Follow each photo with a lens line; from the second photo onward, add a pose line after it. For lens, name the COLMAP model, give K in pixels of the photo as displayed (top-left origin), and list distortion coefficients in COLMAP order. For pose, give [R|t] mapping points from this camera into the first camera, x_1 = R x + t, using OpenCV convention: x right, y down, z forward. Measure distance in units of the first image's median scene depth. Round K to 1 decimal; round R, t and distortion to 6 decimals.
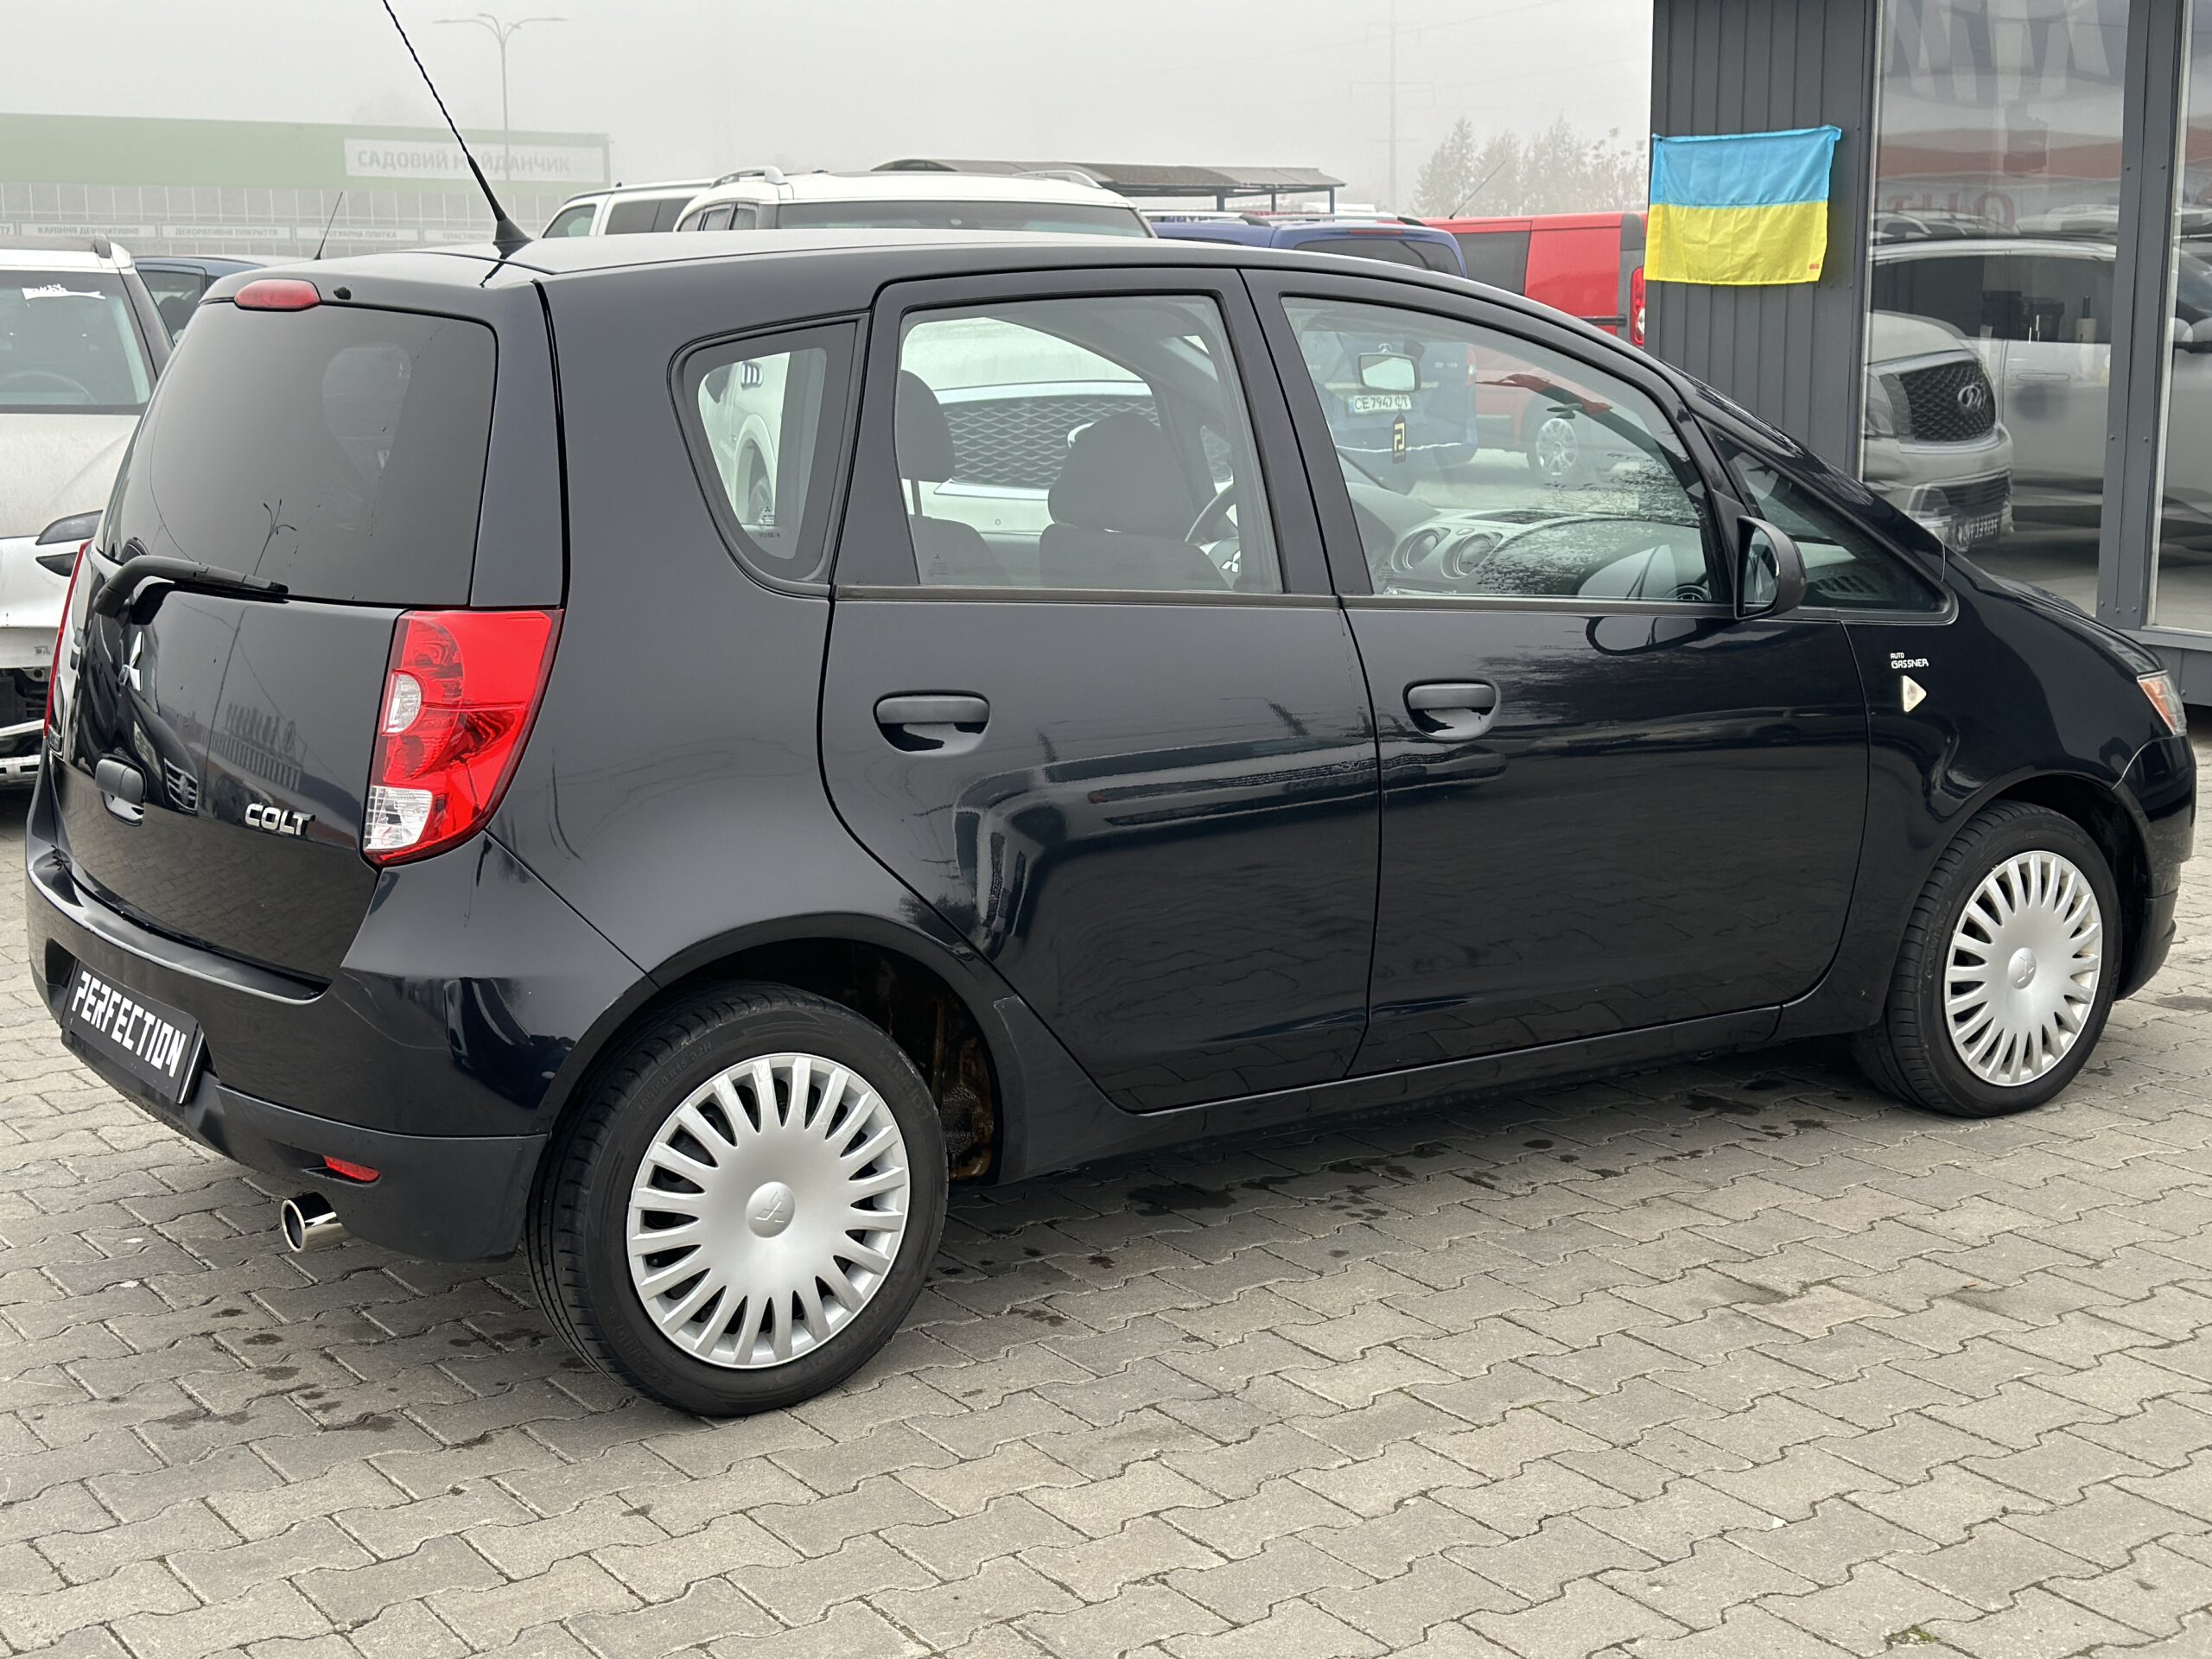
lens RADIAL K [[3067.6, 0, 1103.5], [0, 3067.6, 833.0], [0, 0, 1]] dist [0.176283, -0.346132]
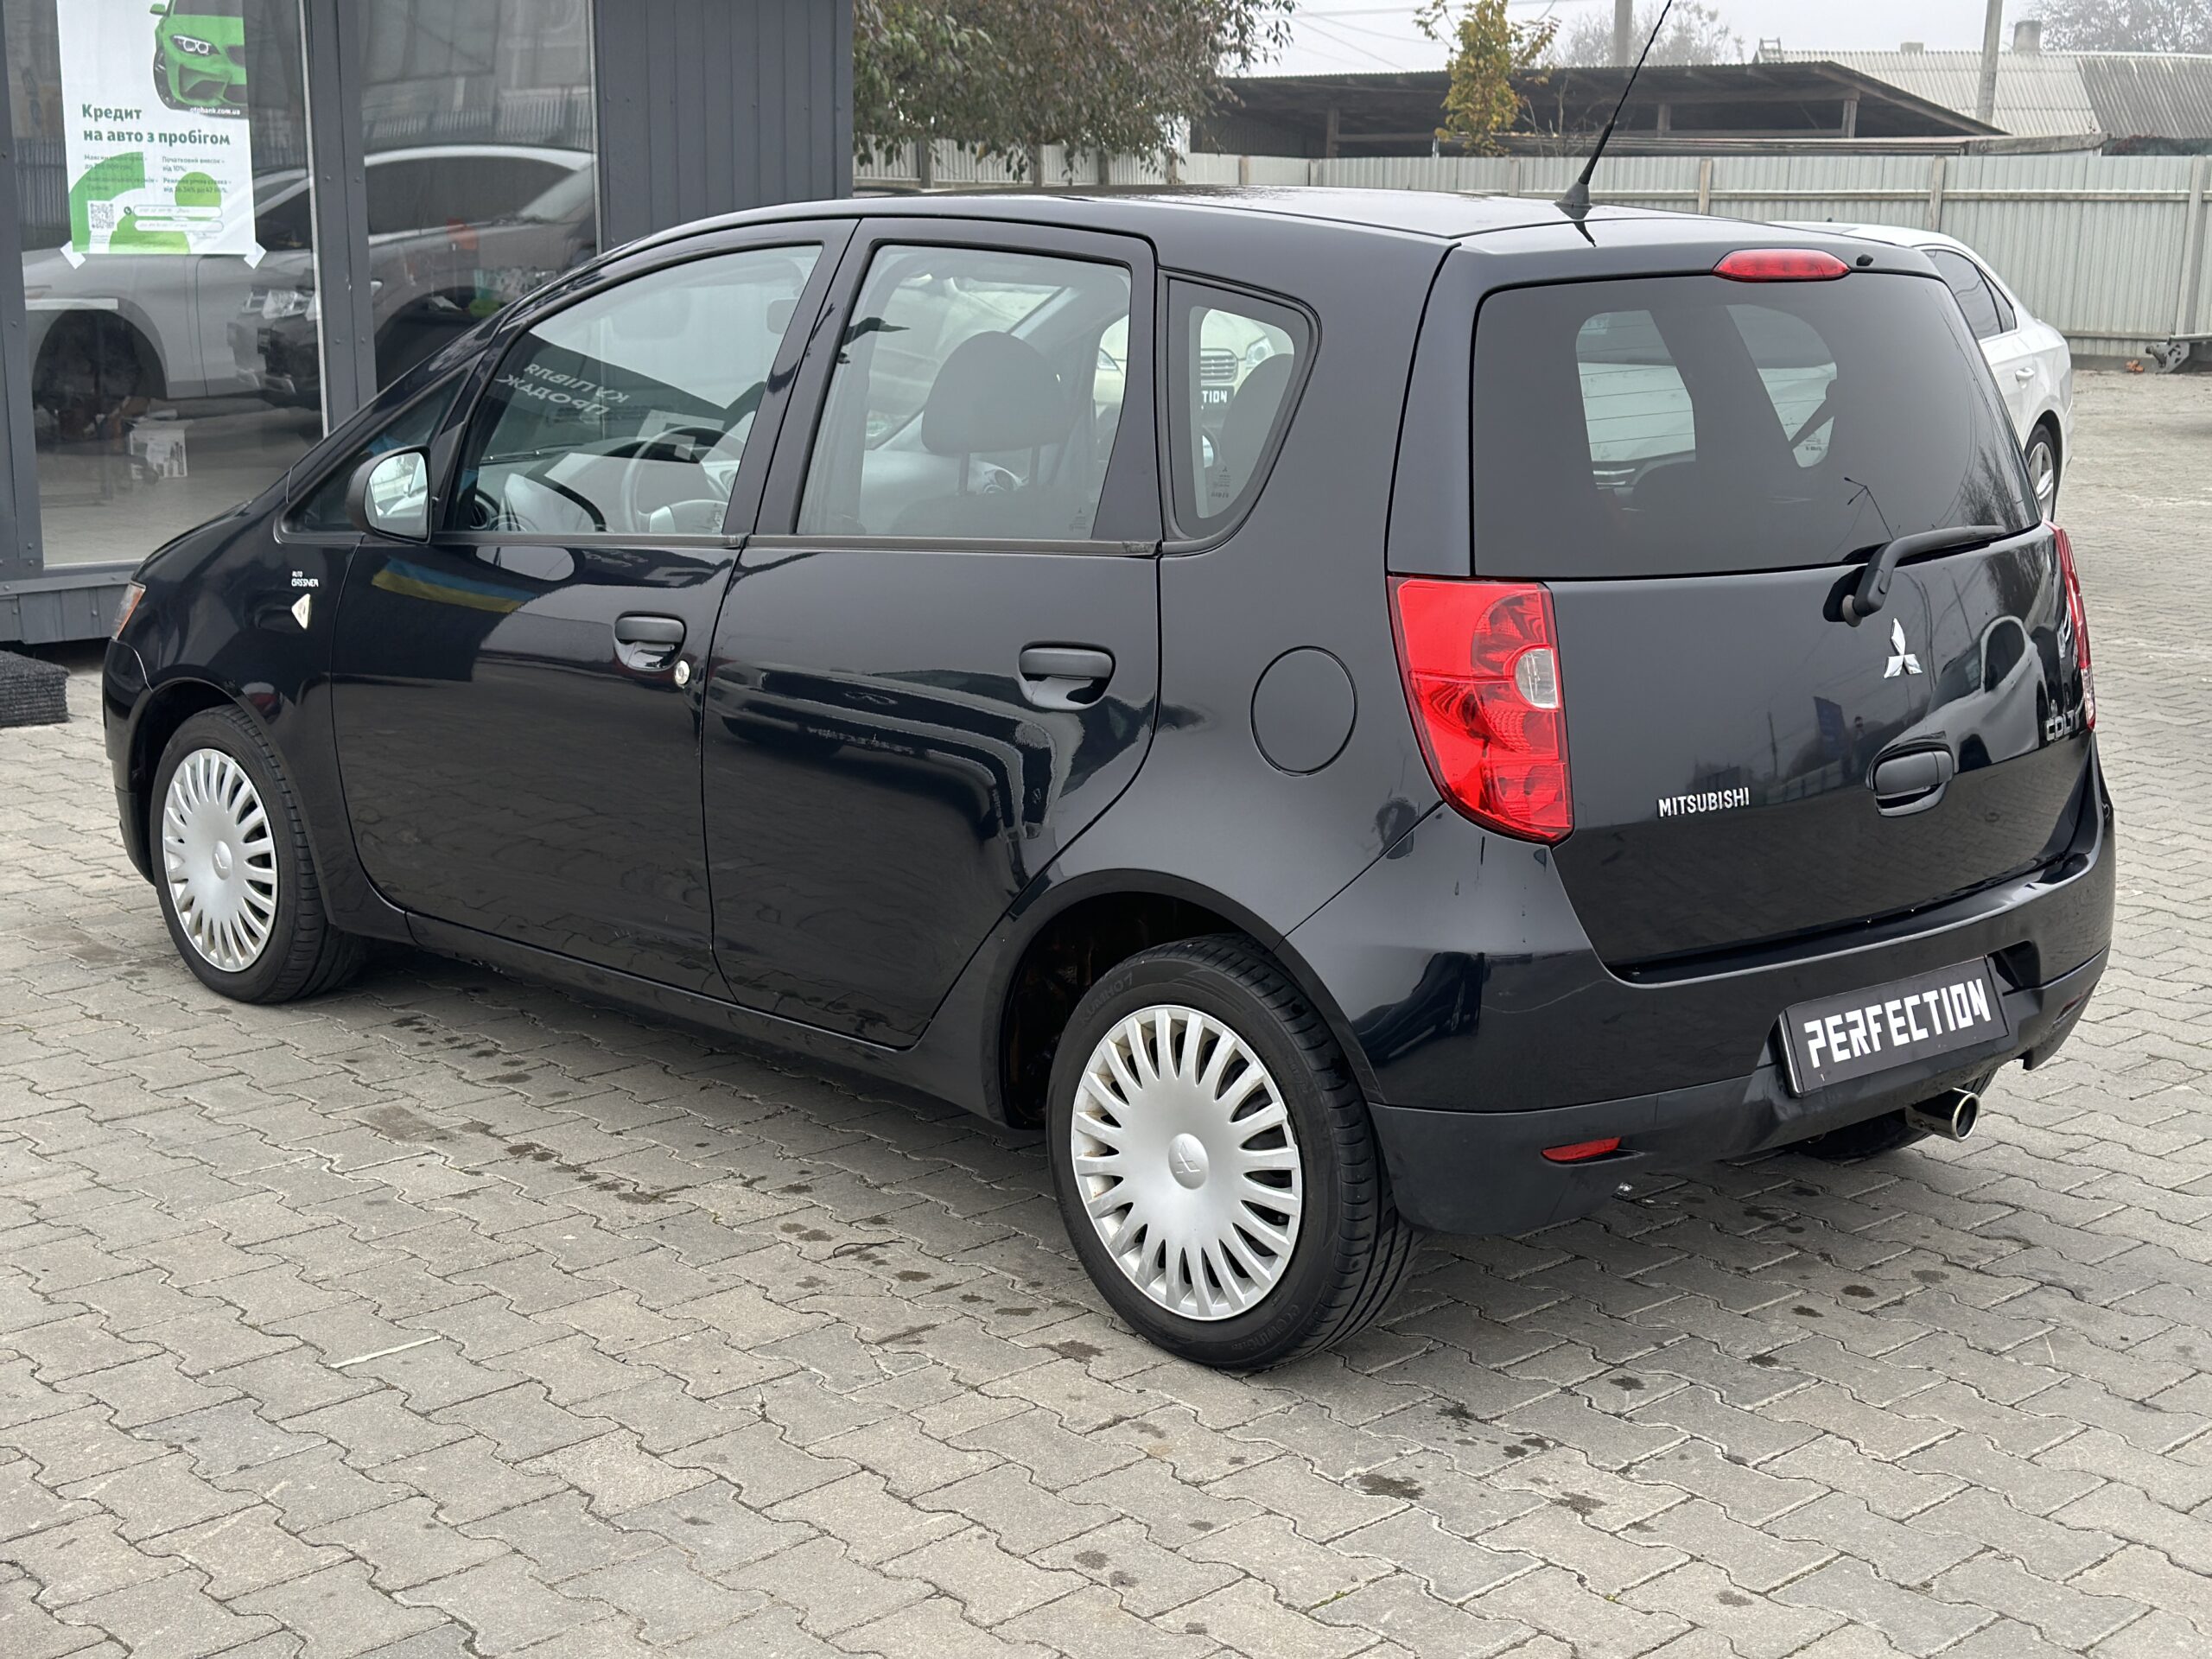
lens RADIAL K [[3067.6, 0, 1103.5], [0, 3067.6, 833.0], [0, 0, 1]] dist [0.176283, -0.346132]
pose [[-0.148977, -0.200830, 0.968232, -1.229099], [0.161794, 0.961012, 0.224227, -0.258487], [-0.975515, 0.190059, -0.110675, 1.370365]]
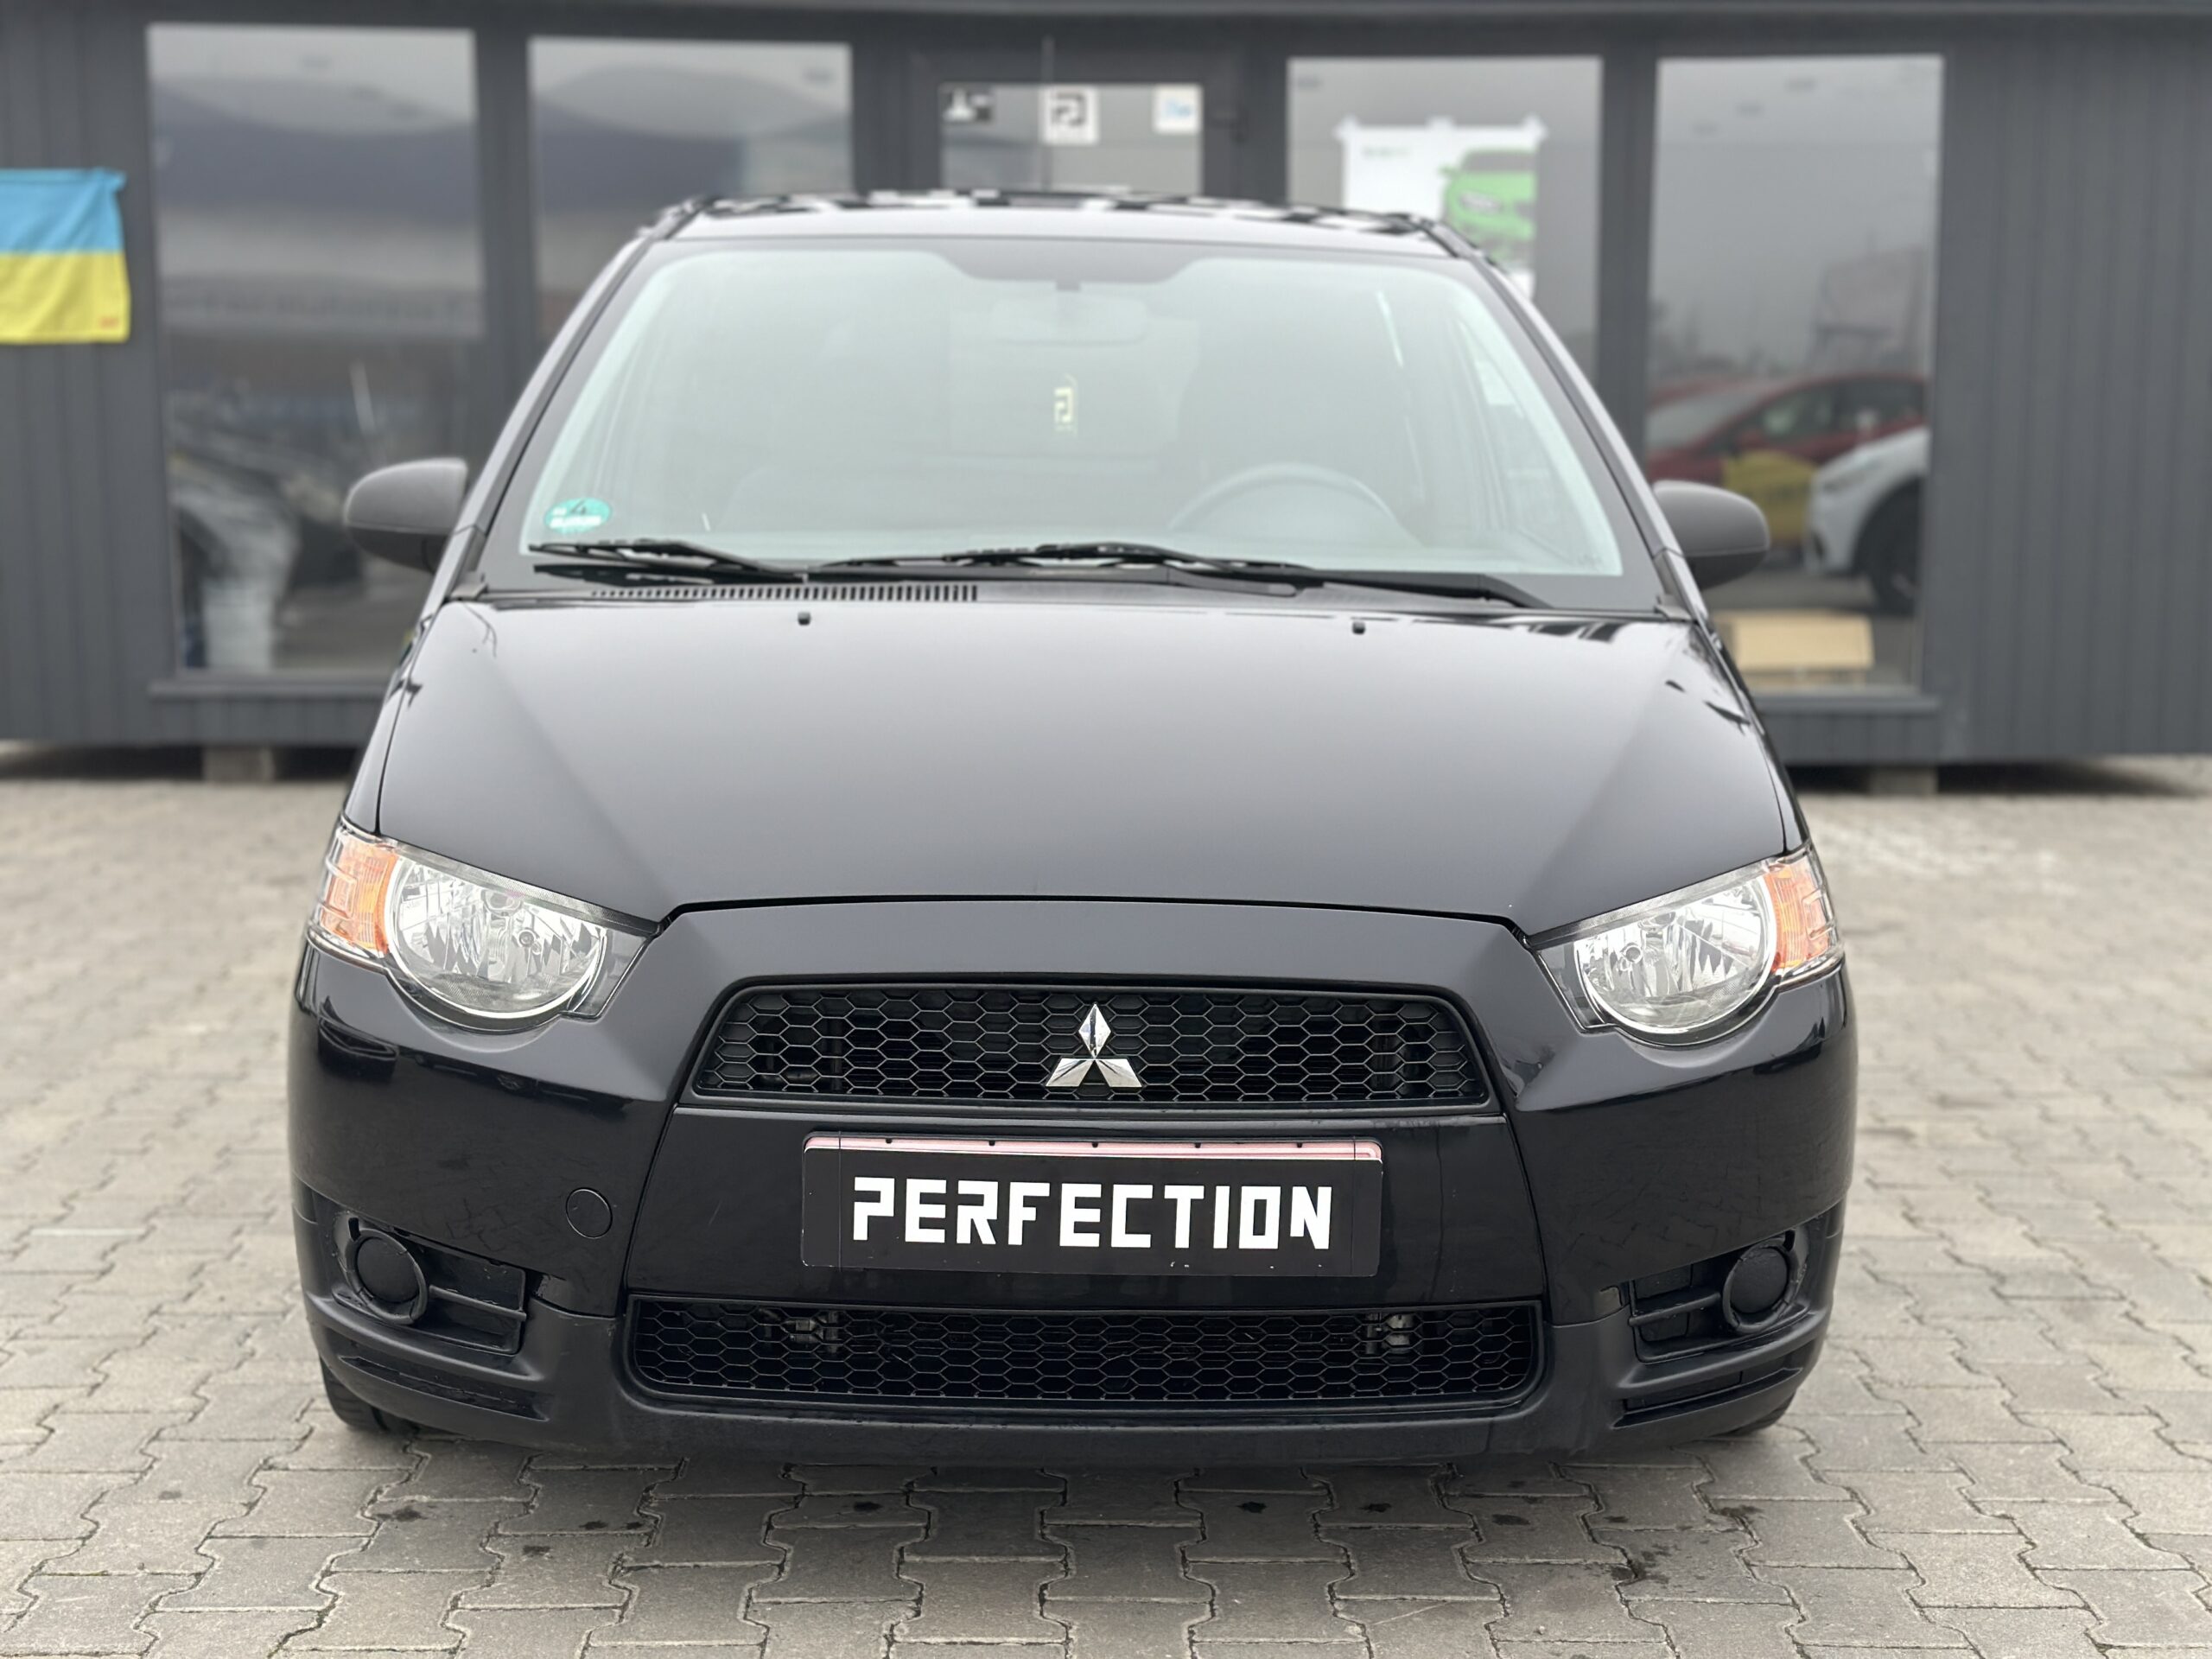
lens RADIAL K [[3067.6, 0, 1103.5], [0, 3067.6, 833.0], [0, 0, 1]] dist [0.176283, -0.346132]
pose [[0.552826, -0.097044, 0.827627, -0.951751], [0.140205, 0.989869, 0.022415, -0.029140], [-0.821417, 0.103645, 0.560831, 0.631821]]
